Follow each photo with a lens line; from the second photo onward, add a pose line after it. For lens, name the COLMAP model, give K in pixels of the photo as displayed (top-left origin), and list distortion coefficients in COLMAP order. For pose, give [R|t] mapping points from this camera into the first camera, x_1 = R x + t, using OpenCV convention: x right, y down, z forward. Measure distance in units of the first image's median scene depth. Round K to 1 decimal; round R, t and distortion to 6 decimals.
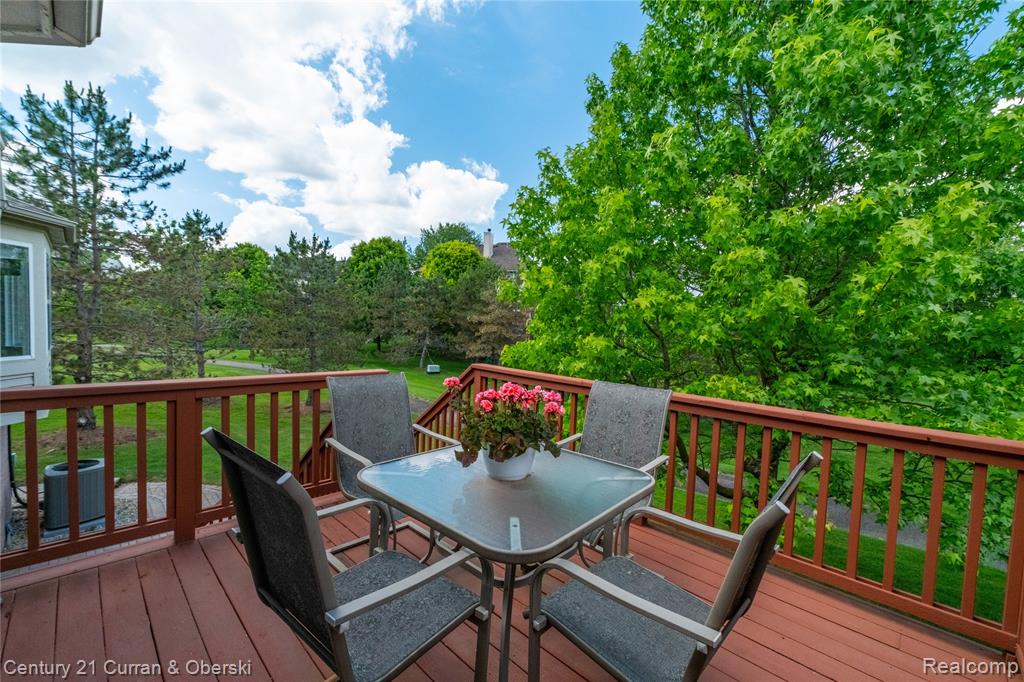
lens RADIAL K [[430.1, 0, 509.8], [0, 430.1, 343.3], [0, 0, 1]] dist [-0.000765, 0.000771]
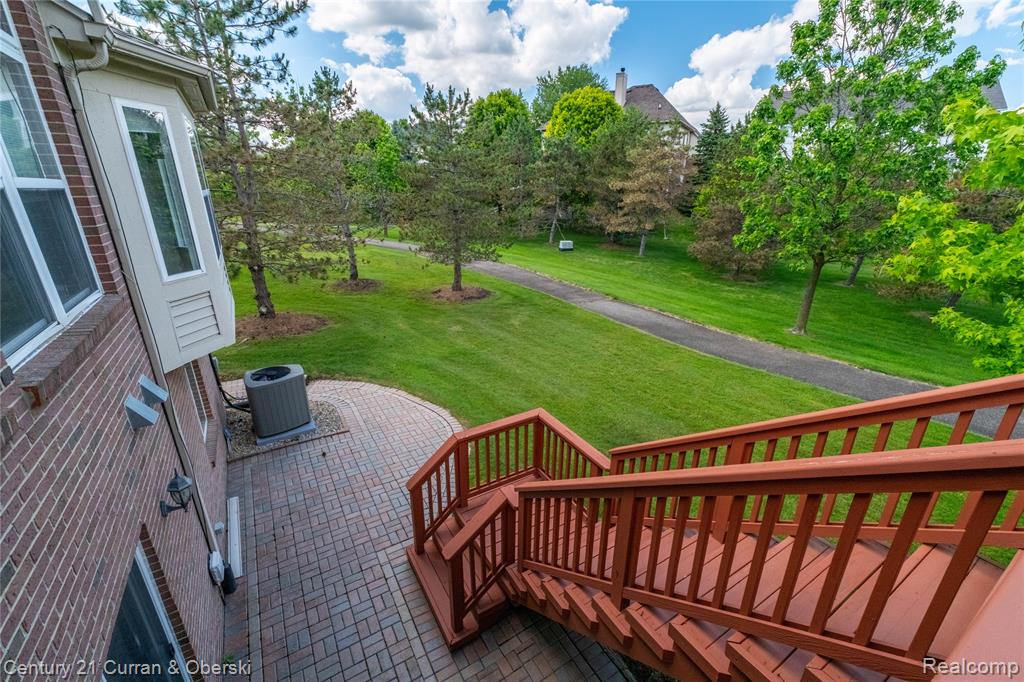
lens RADIAL K [[430.1, 0, 509.8], [0, 430.1, 343.3], [0, 0, 1]] dist [-0.000765, 0.000771]
pose [[0.968875, 0.051203, -0.242197, -0.074318], [0.021963, 0.956737, 0.290124, -0.010967], [0.246574, -0.286414, 0.925834, 0.074435]]
